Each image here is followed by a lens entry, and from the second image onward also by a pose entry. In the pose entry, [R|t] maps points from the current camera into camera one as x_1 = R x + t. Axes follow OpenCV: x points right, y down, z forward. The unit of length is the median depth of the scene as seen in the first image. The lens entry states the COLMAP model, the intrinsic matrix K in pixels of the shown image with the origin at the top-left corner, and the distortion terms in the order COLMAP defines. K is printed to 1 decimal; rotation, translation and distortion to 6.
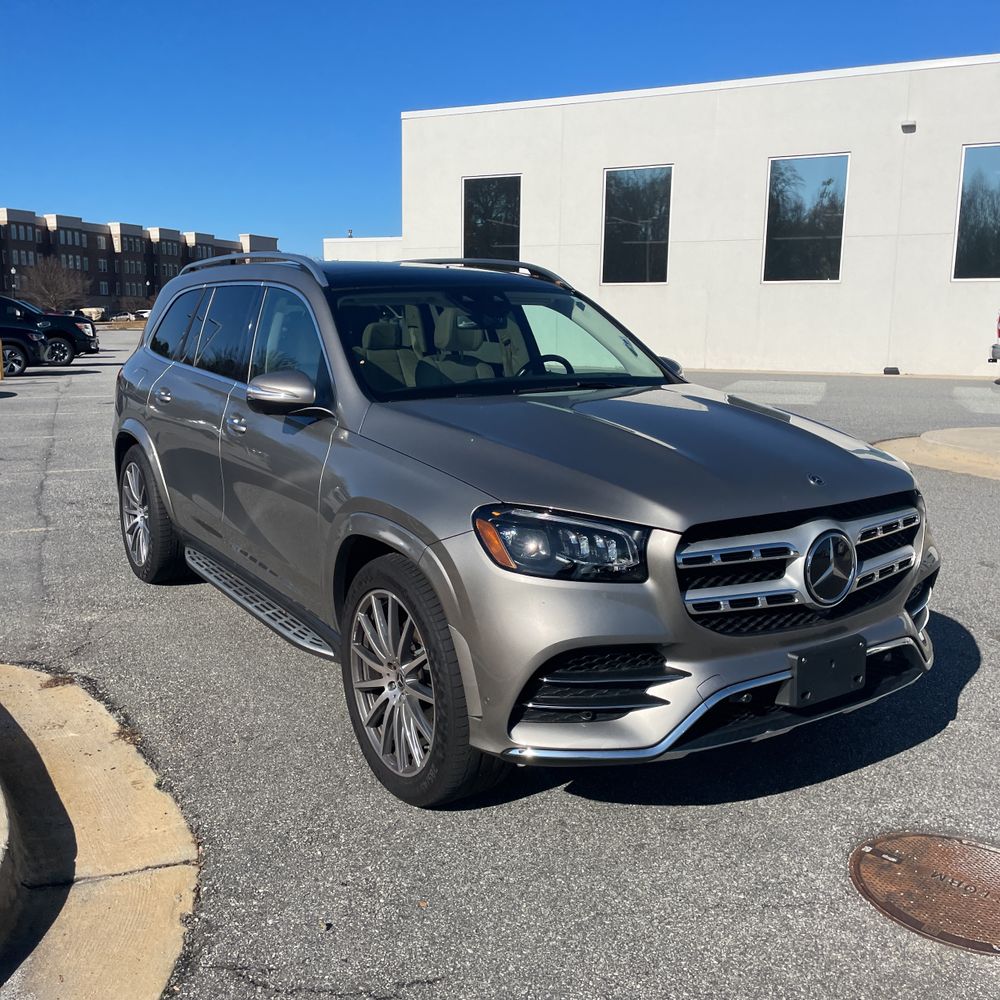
lens RADIAL K [[1016.8, 0, 515.7], [0, 1016.8, 484.7], [0, 0, 1]] dist [0.100719, -0.131024]
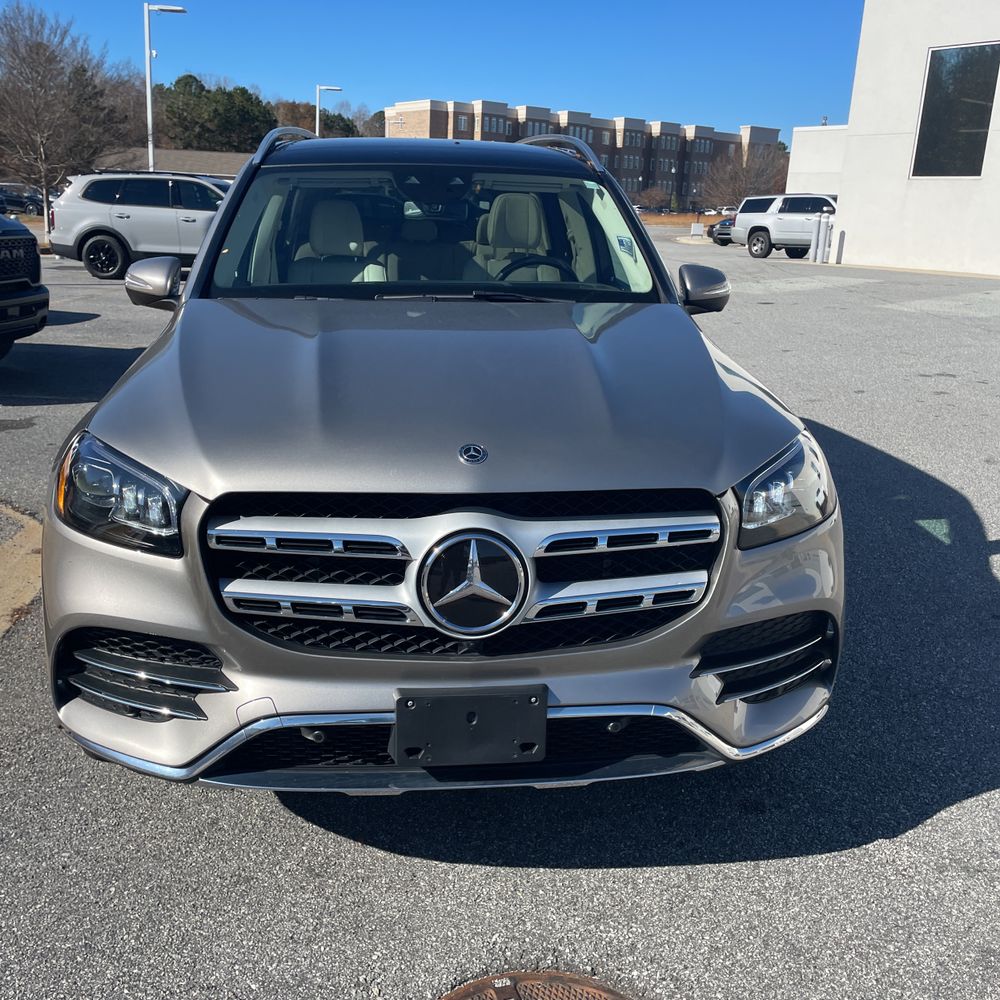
lens RADIAL K [[1015.0, 0, 500.0], [0, 1015.0, 500.0], [0, 0, 1]] dist [0.099025, -0.133965]
pose [[0.879442, 0.152562, -0.450895, 0.600636], [-0.102727, 0.985755, 0.133172, -0.063690], [0.464789, -0.070798, 0.882586, 0.402560]]
